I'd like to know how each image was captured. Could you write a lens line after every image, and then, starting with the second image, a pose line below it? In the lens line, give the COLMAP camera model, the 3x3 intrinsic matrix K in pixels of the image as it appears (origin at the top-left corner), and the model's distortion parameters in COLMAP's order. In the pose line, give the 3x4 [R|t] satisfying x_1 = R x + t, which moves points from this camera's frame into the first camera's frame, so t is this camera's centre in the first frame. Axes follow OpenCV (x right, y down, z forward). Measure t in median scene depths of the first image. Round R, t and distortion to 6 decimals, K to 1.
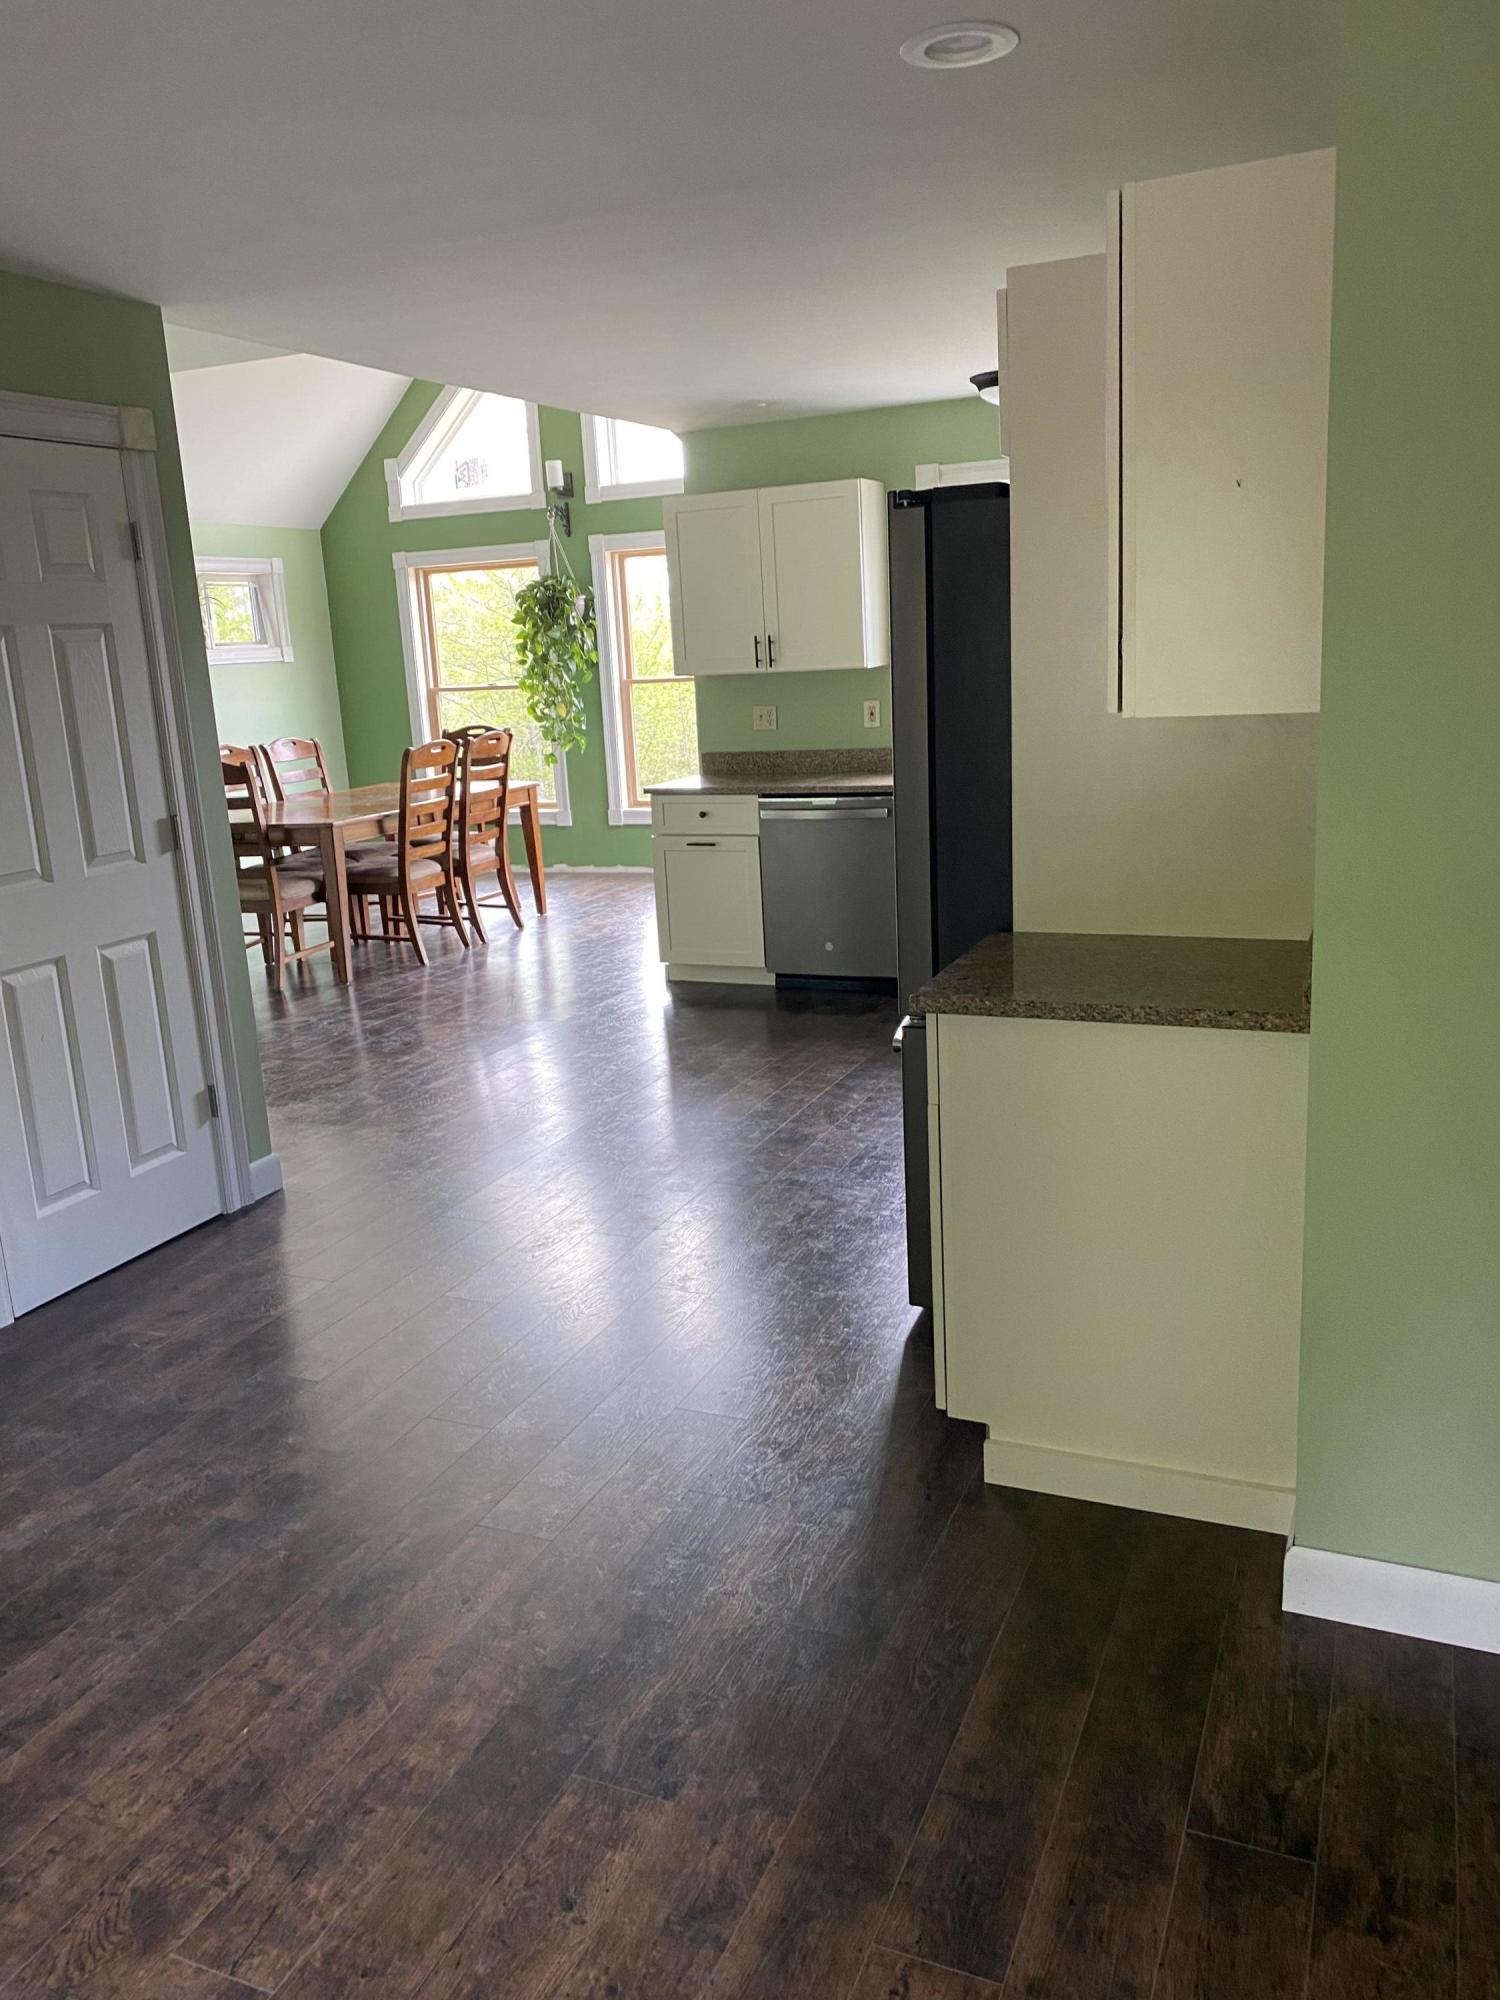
lens RADIAL K [[1524.0, 0, 750.0], [0, 1524.0, 1000.0], [0, 0, 1]] dist [0.030352, -0.030962]
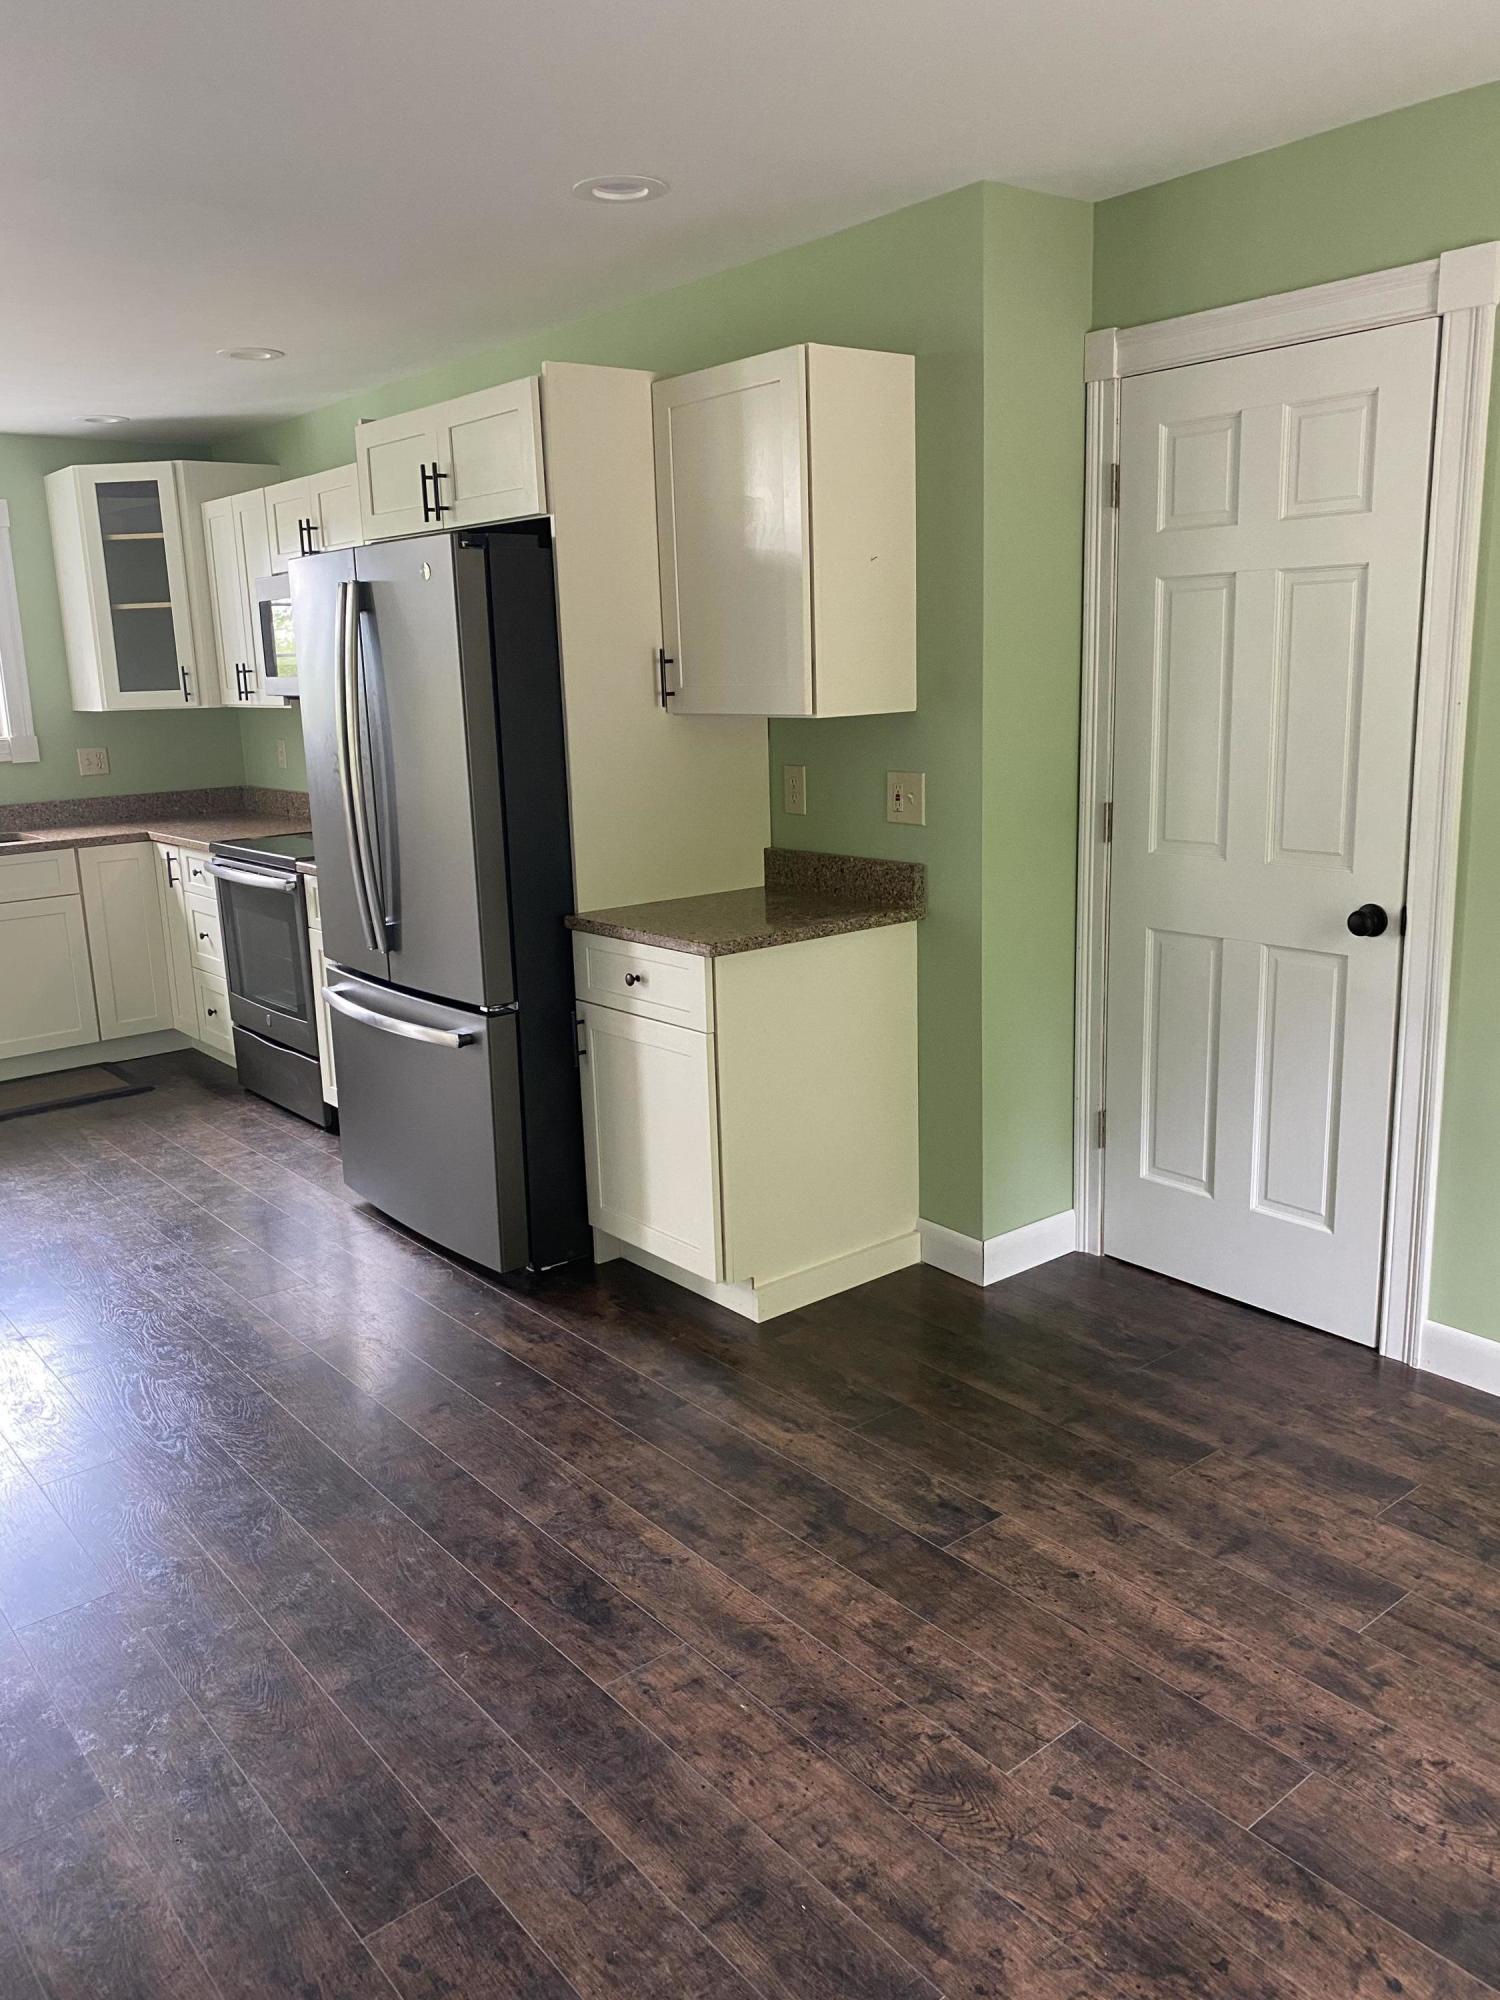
lens RADIAL K [[1509.9, 0, 744.6], [0, 1509.9, 1009.9], [0, 0, 1]] dist [0.006961, -0.001735]
pose [[0.466706, -0.166007, 0.868693, -1.198388], [0.215810, 0.973911, 0.070171, -0.039518], [-0.857678, 0.154723, 0.490356, 0.477741]]
